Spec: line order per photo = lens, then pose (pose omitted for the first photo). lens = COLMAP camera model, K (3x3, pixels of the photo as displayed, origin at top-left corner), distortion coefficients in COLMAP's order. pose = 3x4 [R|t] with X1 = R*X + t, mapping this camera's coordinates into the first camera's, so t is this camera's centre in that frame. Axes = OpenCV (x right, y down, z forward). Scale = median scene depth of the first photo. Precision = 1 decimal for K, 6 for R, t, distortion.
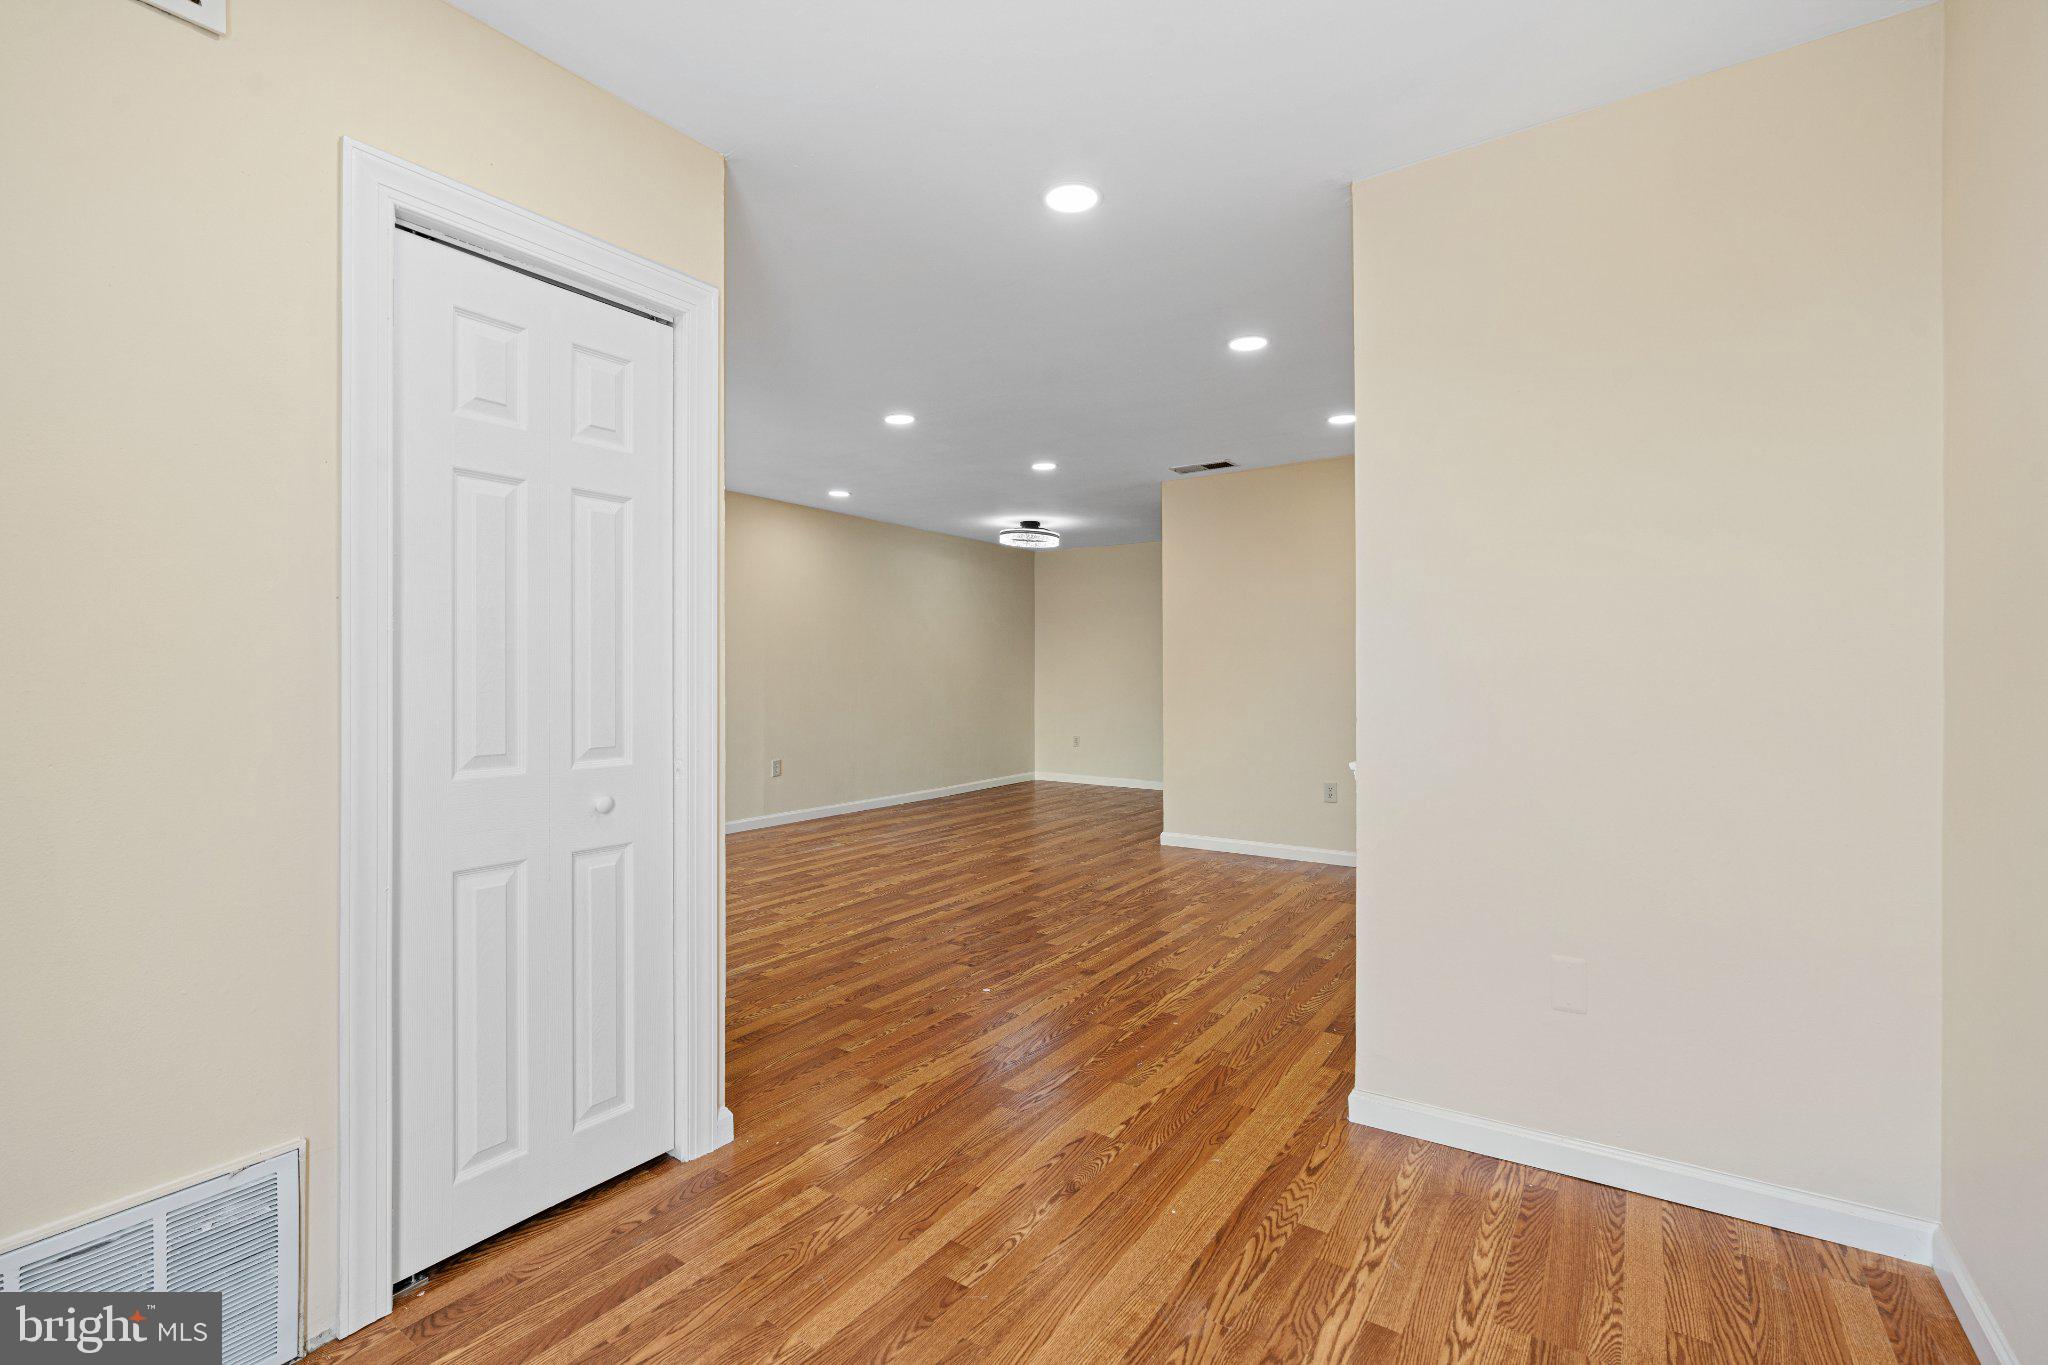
lens RADIAL K [[931.0, 0, 1025.7], [0, 931.0, 681.5], [0, 0, 1]] dist [-0.002791, -0.000104]
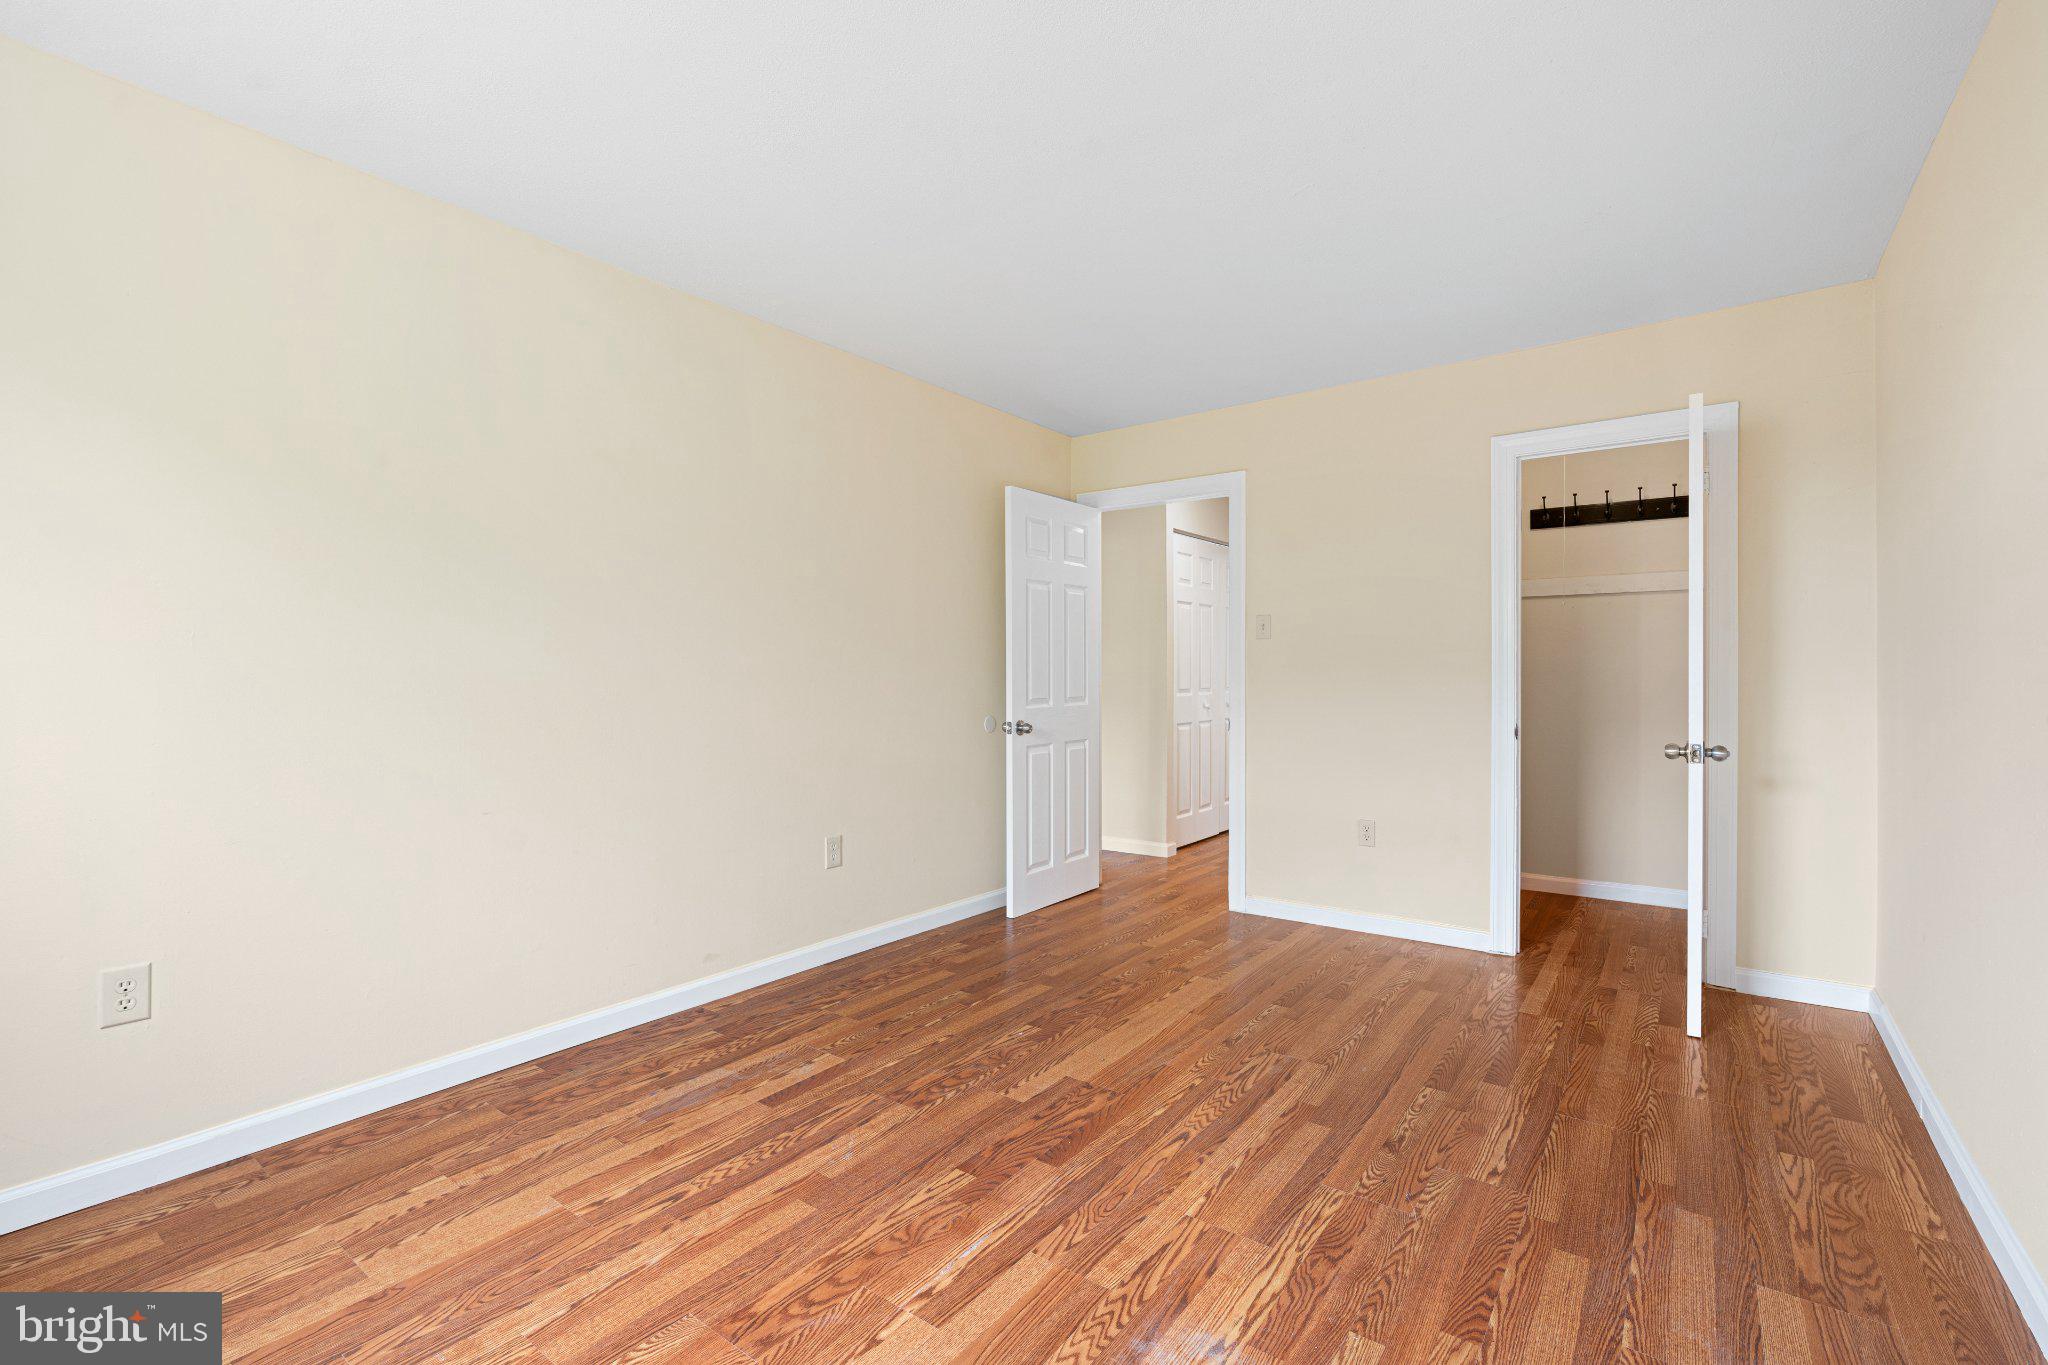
lens RADIAL K [[931.0, 0, 1021.0], [0, 931.0, 683.6], [0, 0, 1]] dist [-0.002791, -0.000104]
pose [[-0.999292, -0.008968, 0.036544, 0.349868], [-0.008607, 0.999913, 0.010019, 0.009806], [-0.036631, 0.009698, -0.999282, 1.959965]]
